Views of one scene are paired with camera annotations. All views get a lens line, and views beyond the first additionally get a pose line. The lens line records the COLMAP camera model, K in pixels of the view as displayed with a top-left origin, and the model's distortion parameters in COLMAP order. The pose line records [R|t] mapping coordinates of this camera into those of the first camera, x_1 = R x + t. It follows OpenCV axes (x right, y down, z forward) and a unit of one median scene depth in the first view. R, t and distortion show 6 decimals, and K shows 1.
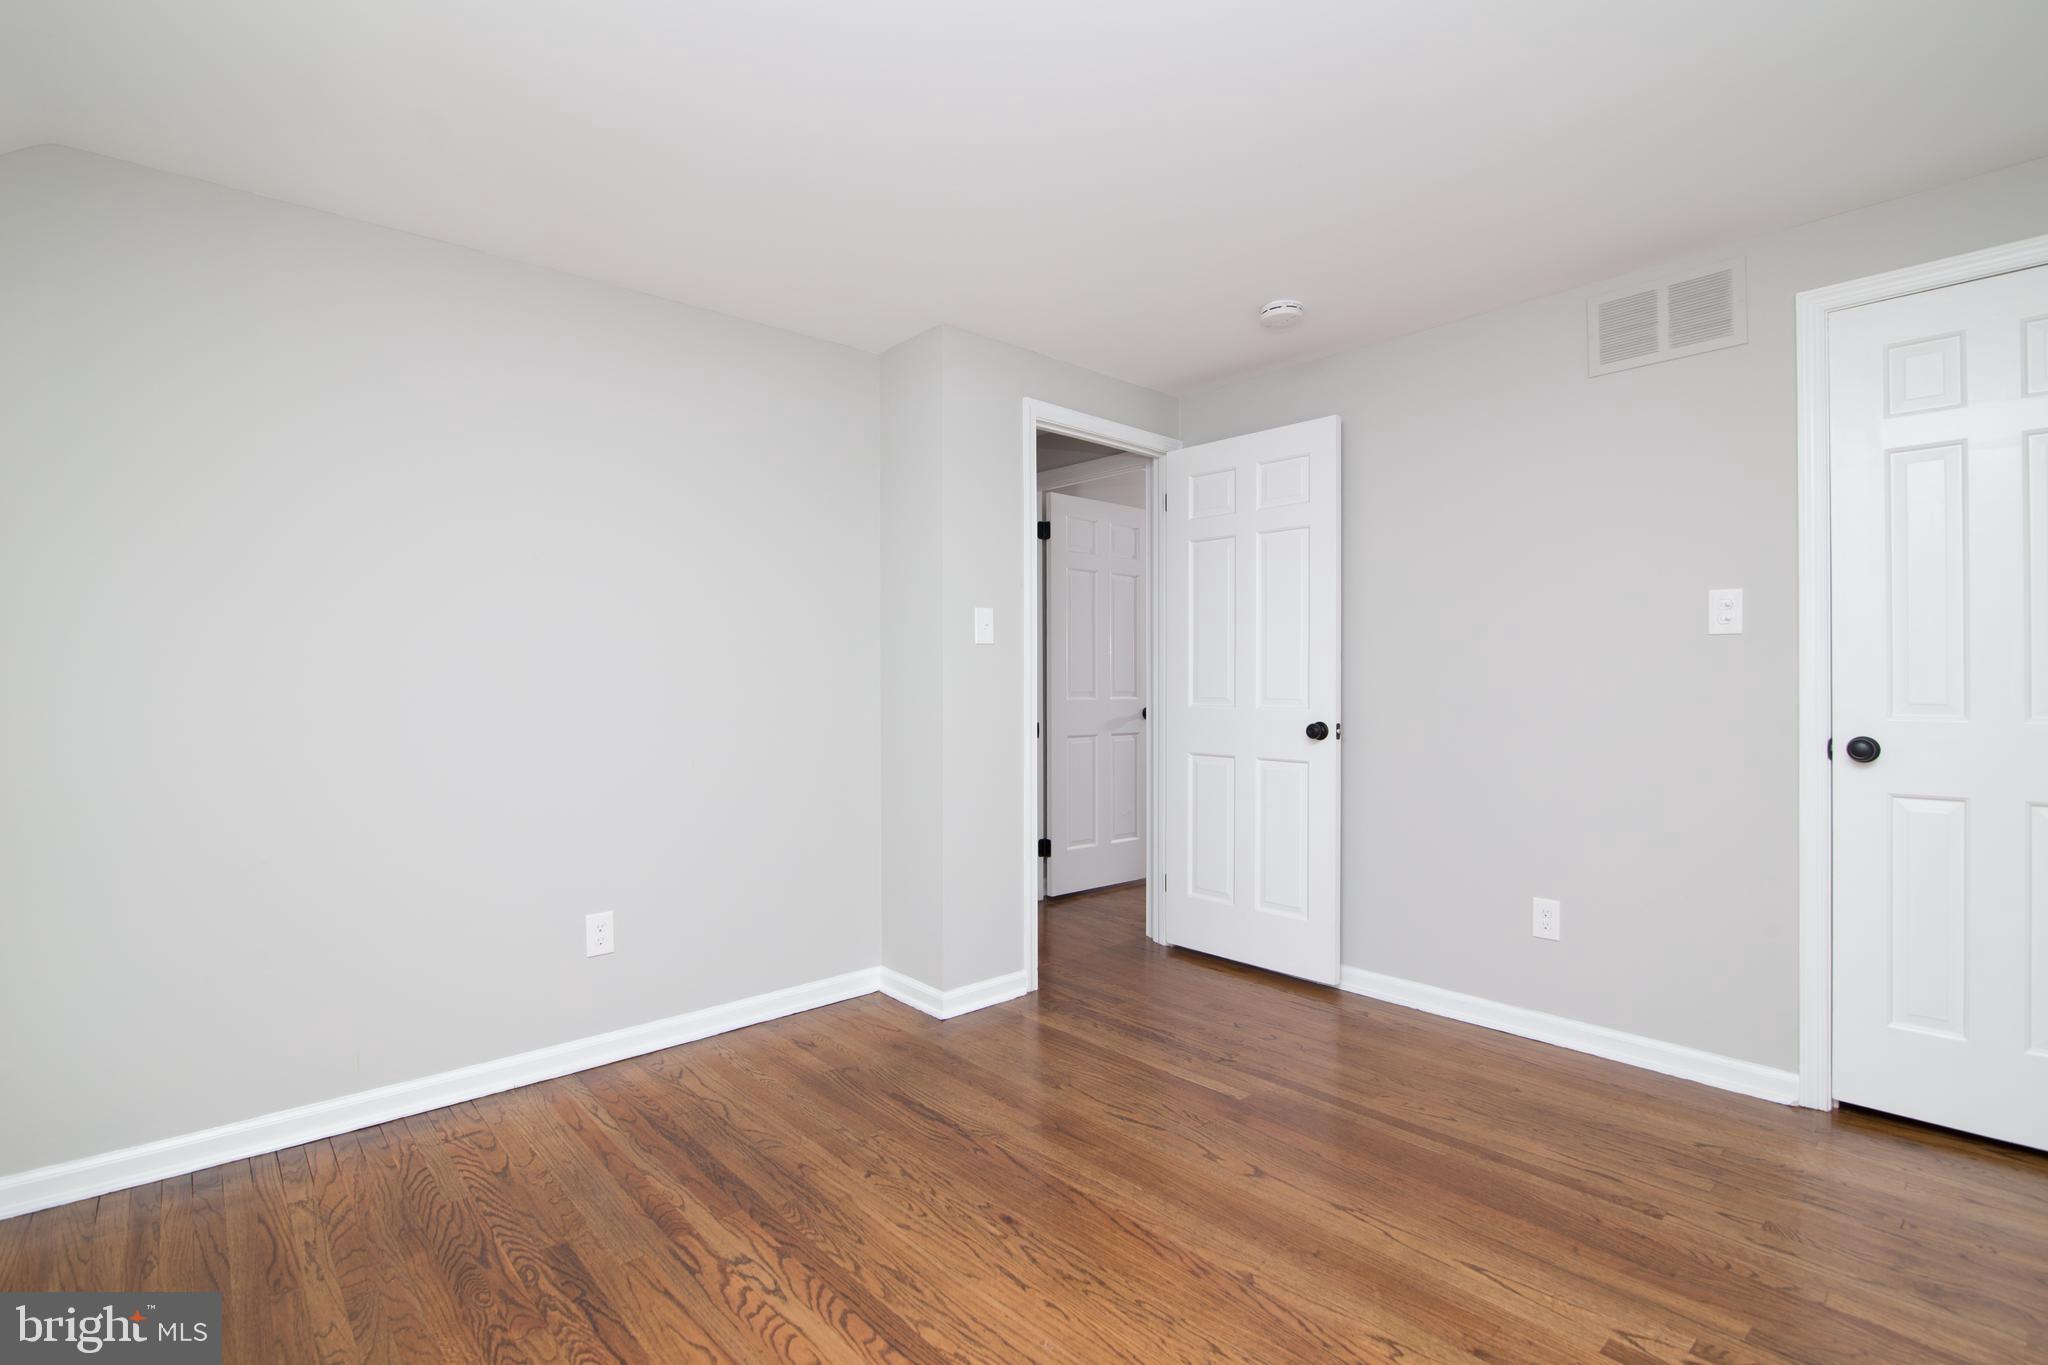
lens RADIAL K [[938.5, 0, 1025.0], [0, 938.5, 685.4], [0, 0, 1]] dist [-0.023810, 0.000449]
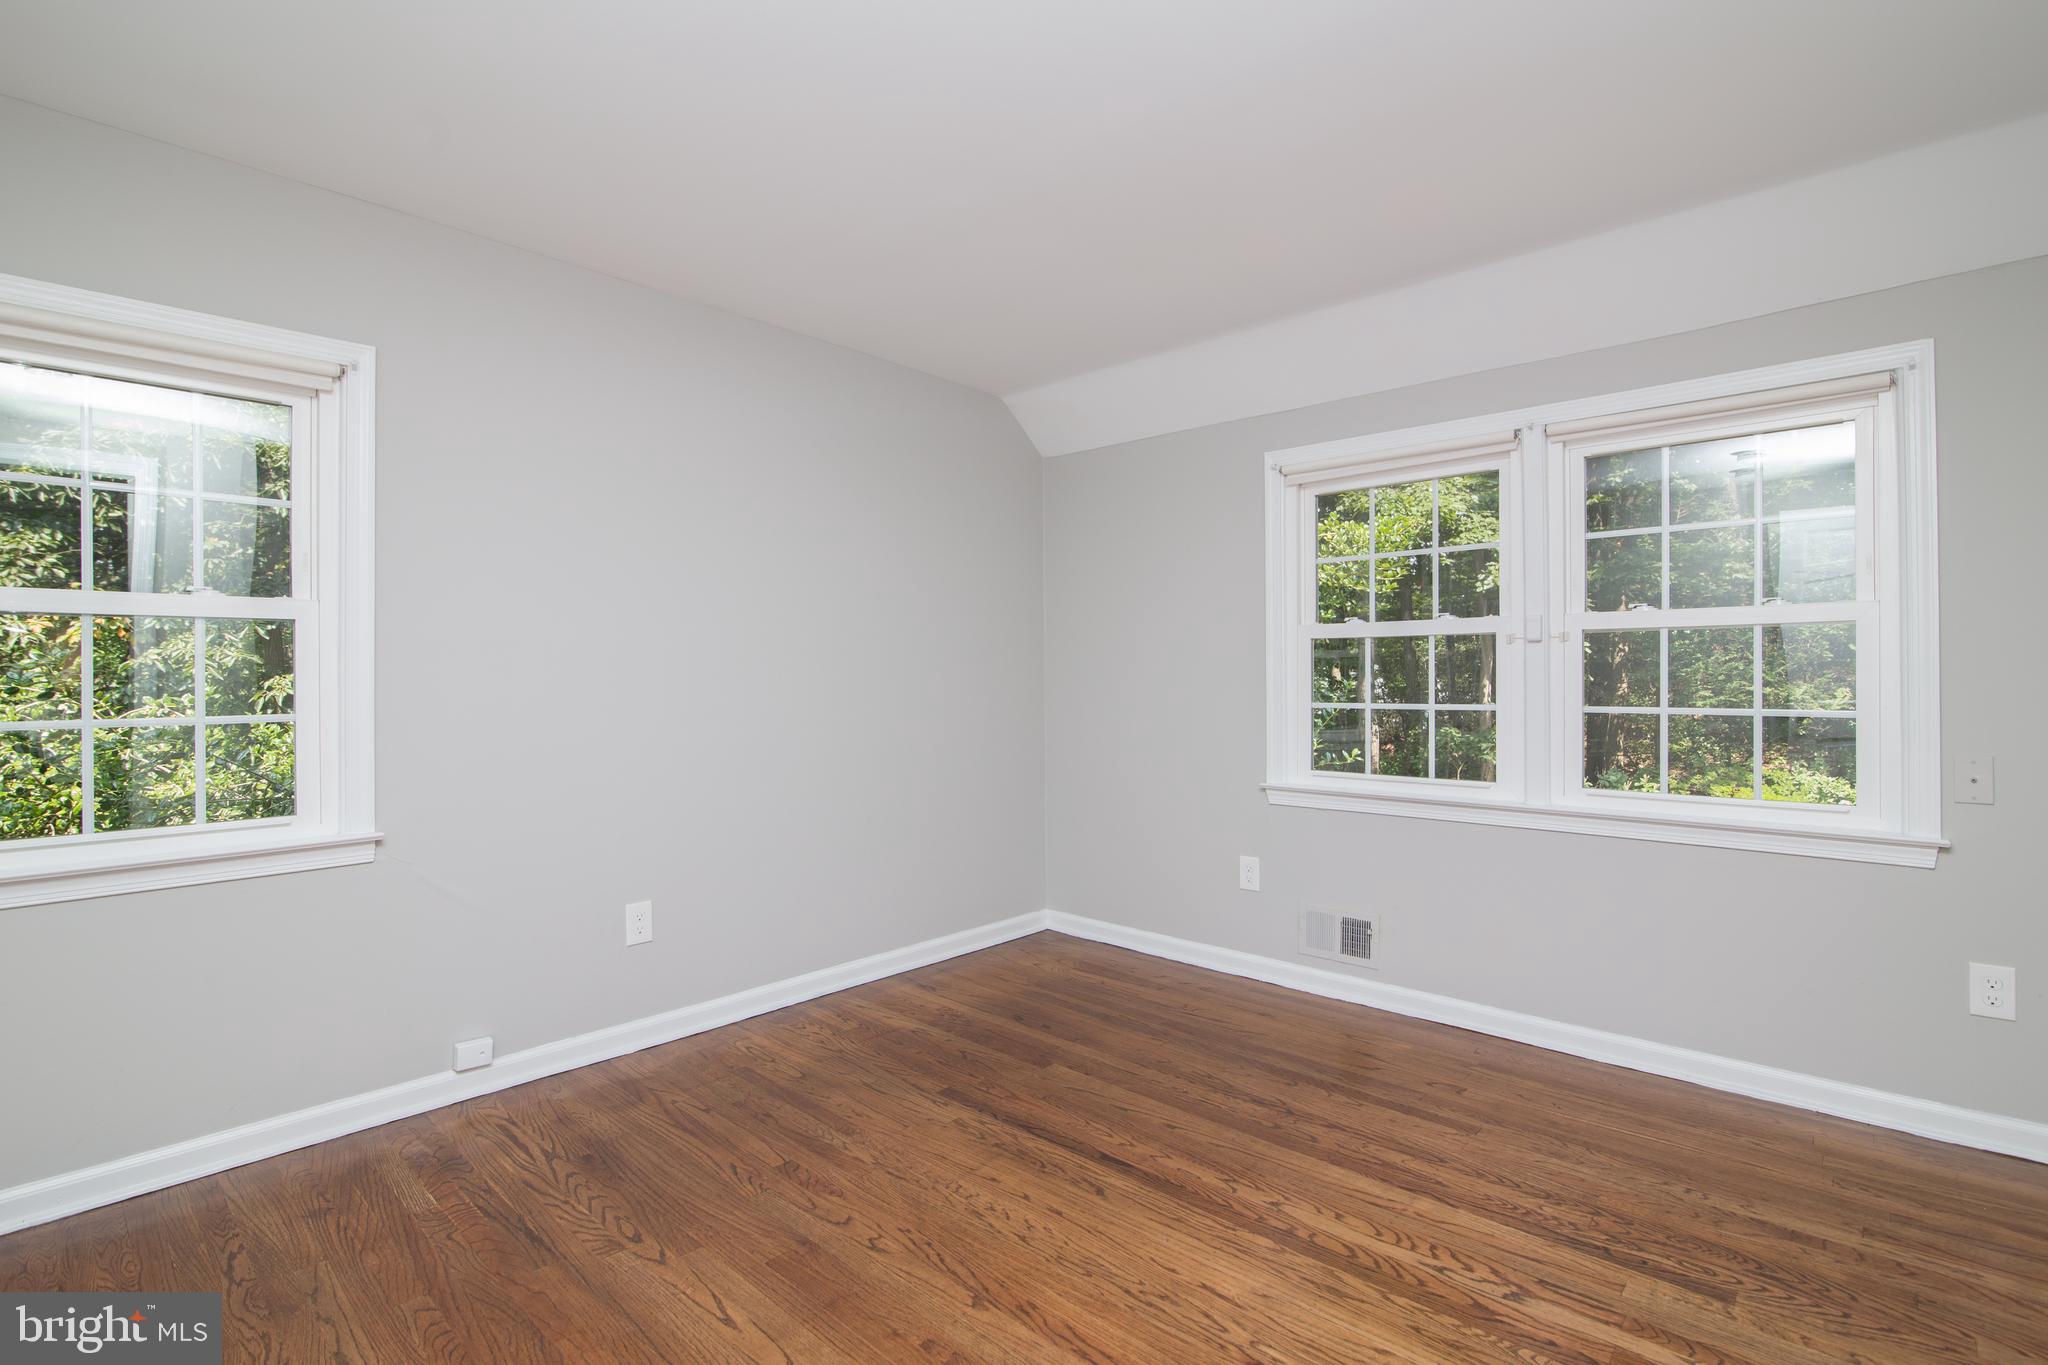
lens RADIAL K [[938.5, 0, 1019.9], [0, 938.5, 675.1], [0, 0, 1]] dist [-0.023810, 0.000449]
pose [[-0.995728, 0.011544, -0.091608, 0.278432], [0.011553, 0.999933, 0.000426, -0.010573], [0.091607, -0.000634, -0.995795, 1.968091]]
